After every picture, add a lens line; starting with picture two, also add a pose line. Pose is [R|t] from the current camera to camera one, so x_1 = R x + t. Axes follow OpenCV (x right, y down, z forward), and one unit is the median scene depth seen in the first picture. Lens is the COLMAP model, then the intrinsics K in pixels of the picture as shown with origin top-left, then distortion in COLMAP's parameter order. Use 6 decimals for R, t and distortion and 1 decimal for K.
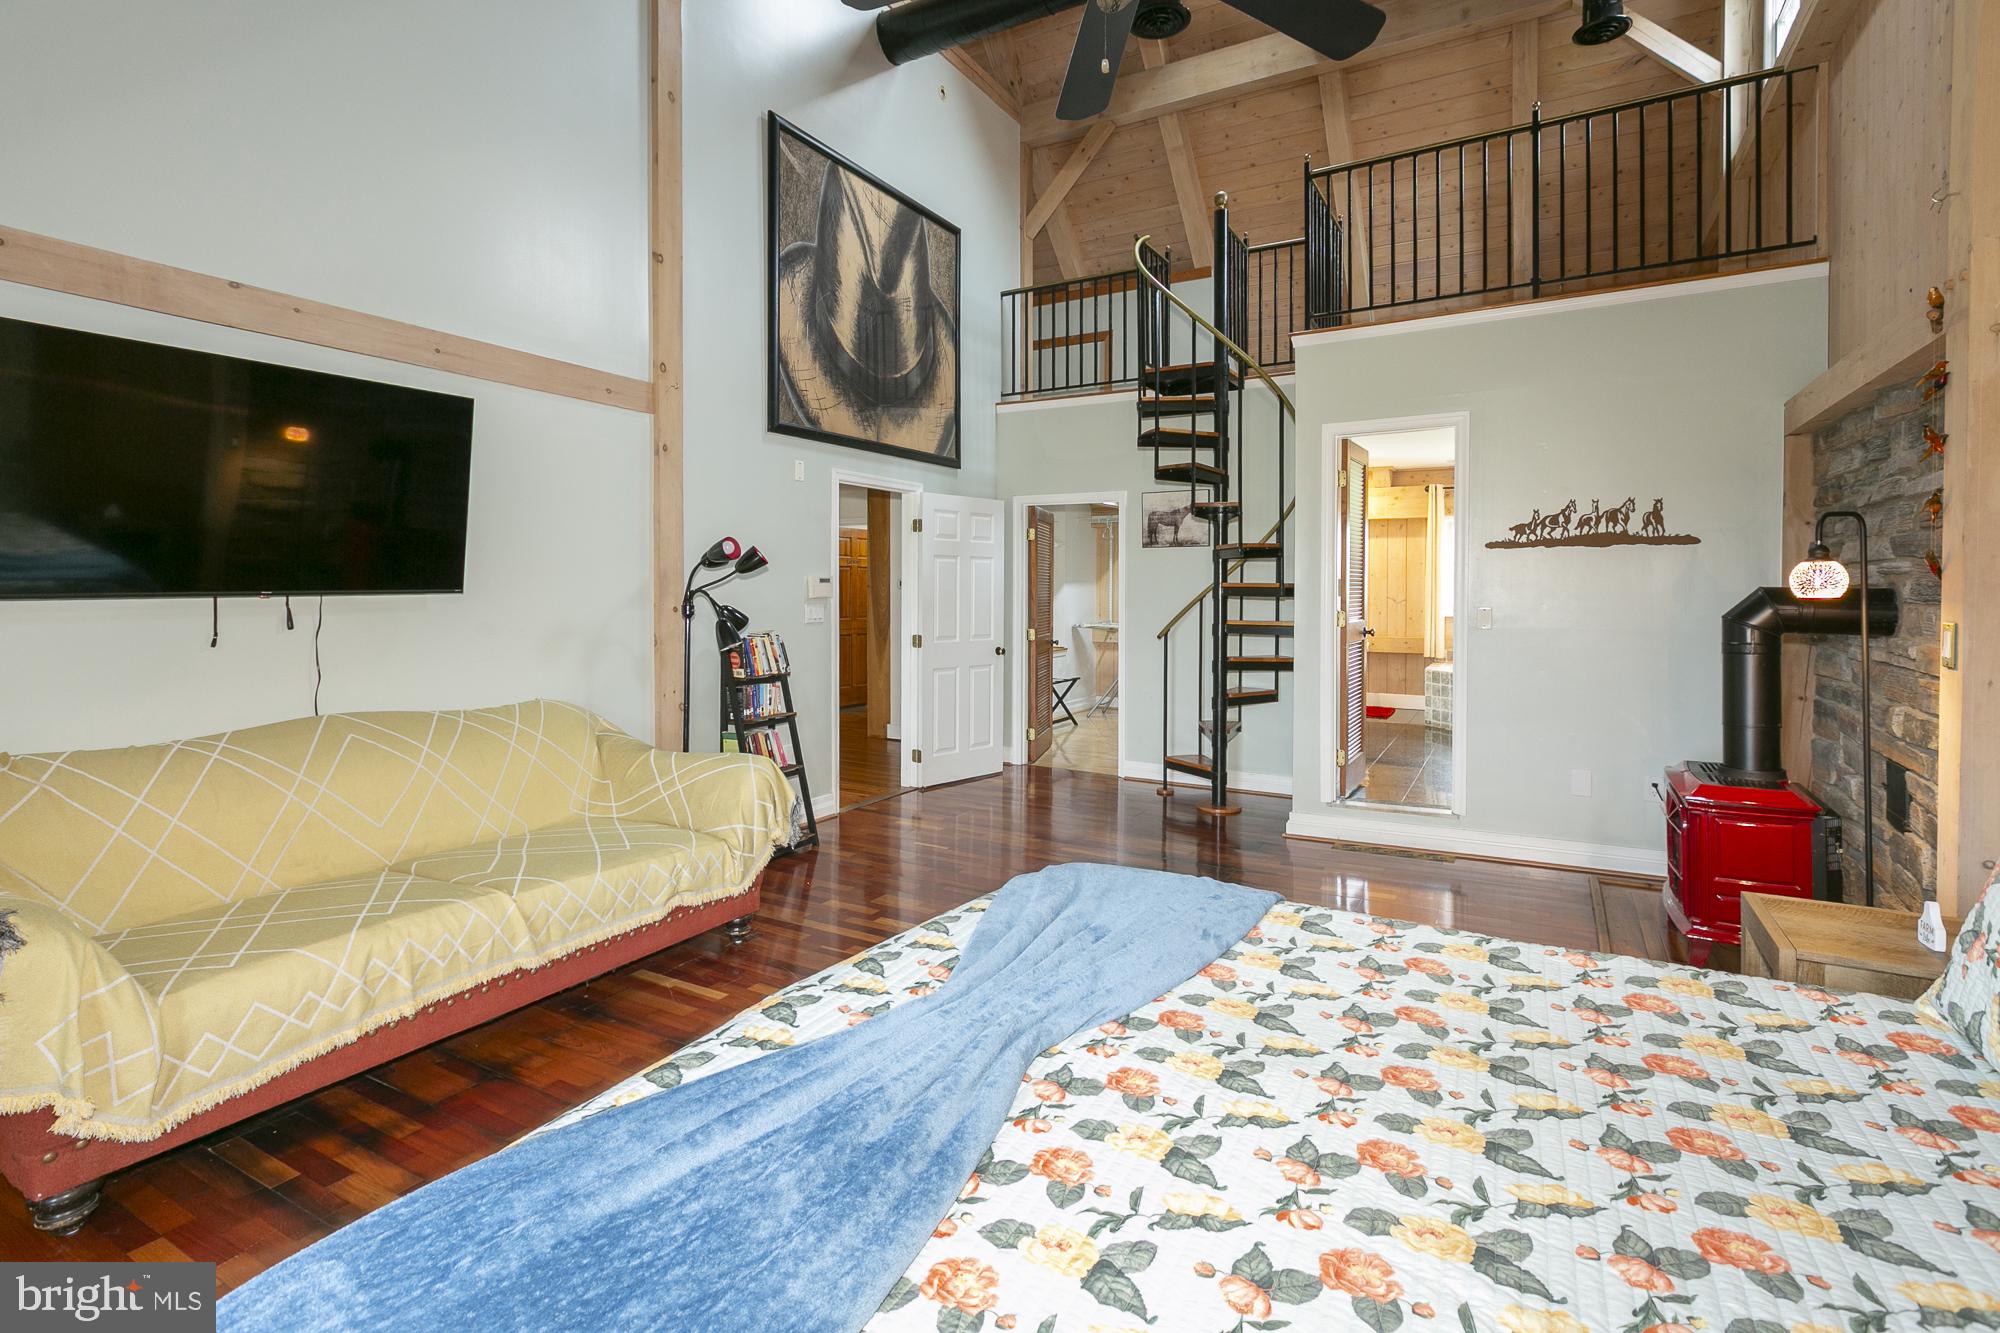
lens RADIAL K [[939.6, 0, 1012.1], [0, 939.6, 596.8], [0, 0, 1]] dist [0.002957, 0.000382]
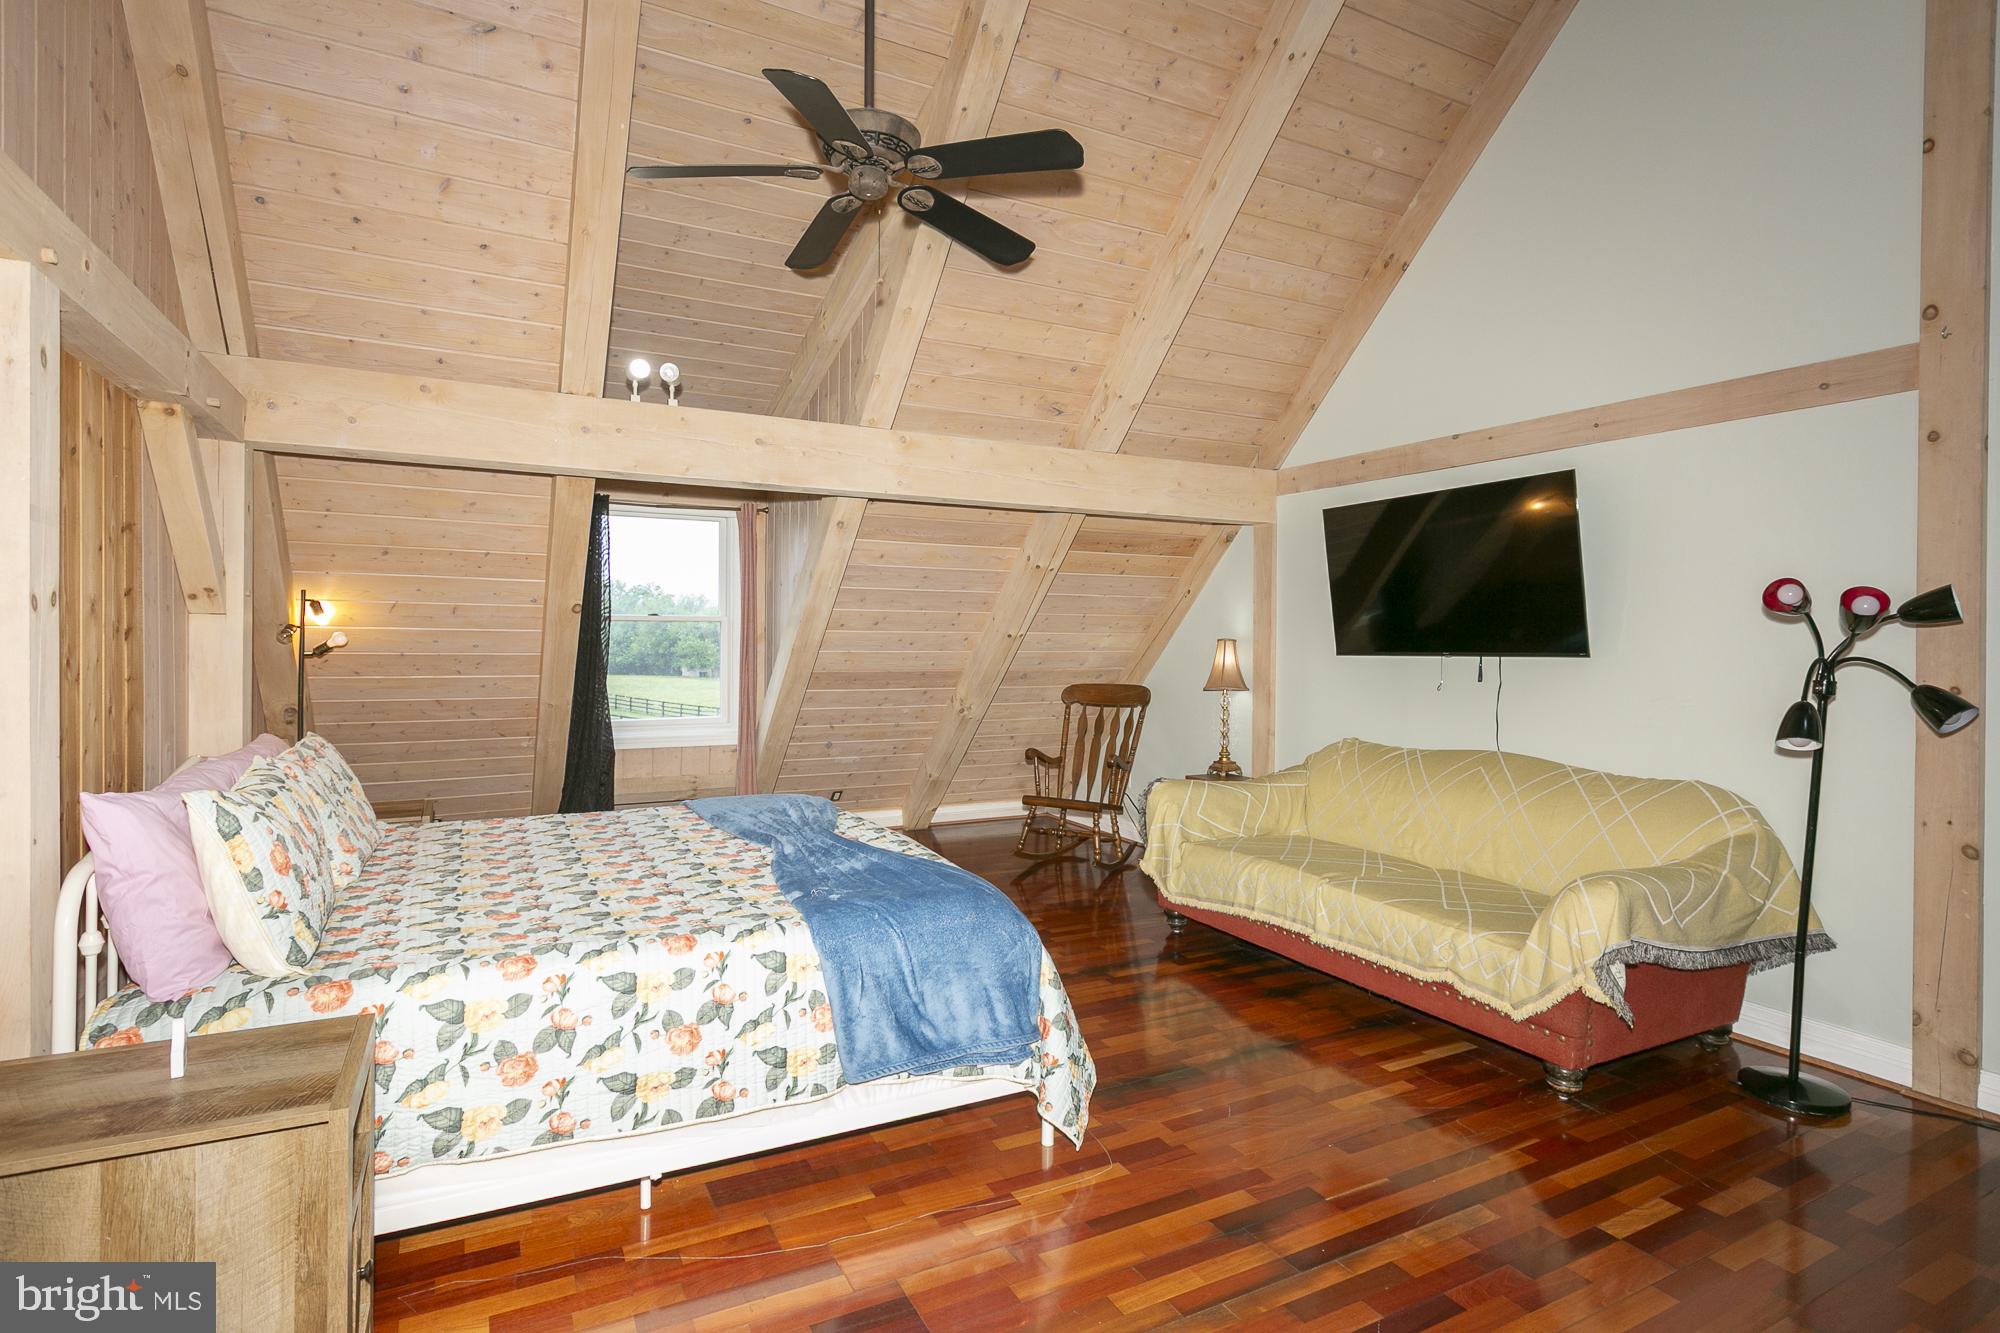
lens RADIAL K [[974.2, 0, 997.8], [0, 974.2, 646.6], [0, 0, 1]] dist [-0.003604, -0.000788]
pose [[-0.535212, -0.003626, -0.844710, 0.448324], [-0.015342, 0.999868, 0.005428, -0.007607], [0.844578, 0.015865, -0.535197, 0.697701]]
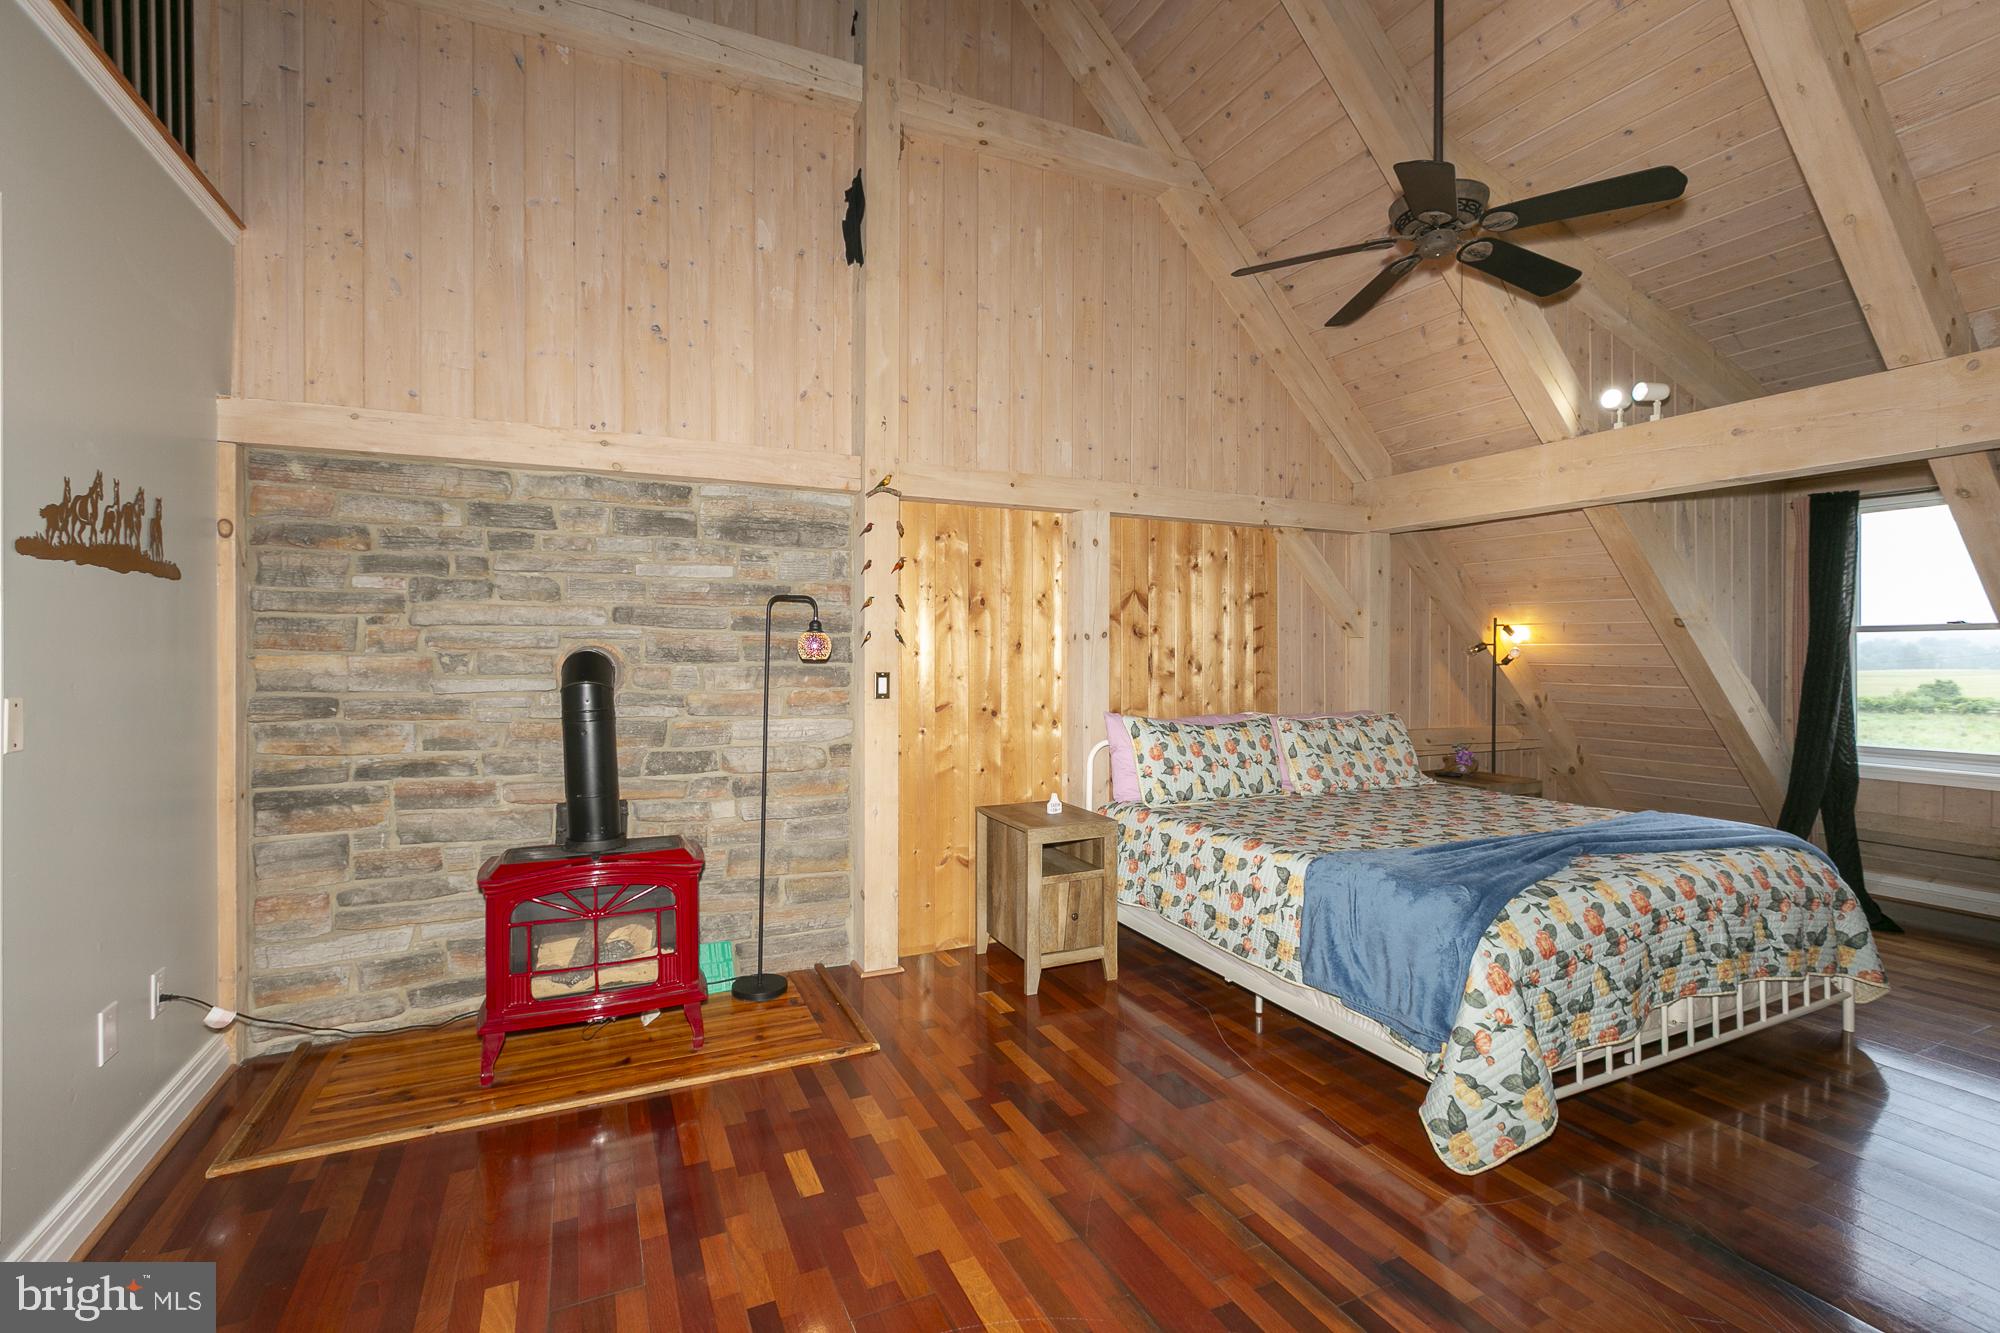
lens RADIAL K [[927.6, 0, 1046.6], [0, 927.6, 660.0], [0, 0, 1]] dist [-0.000539, 0.000624]
pose [[-0.841654, -0.012533, 0.539872, -0.040589], [-0.003283, 0.999831, 0.018093, -0.009787], [-0.540007, 0.013456, -0.841553, 0.950113]]
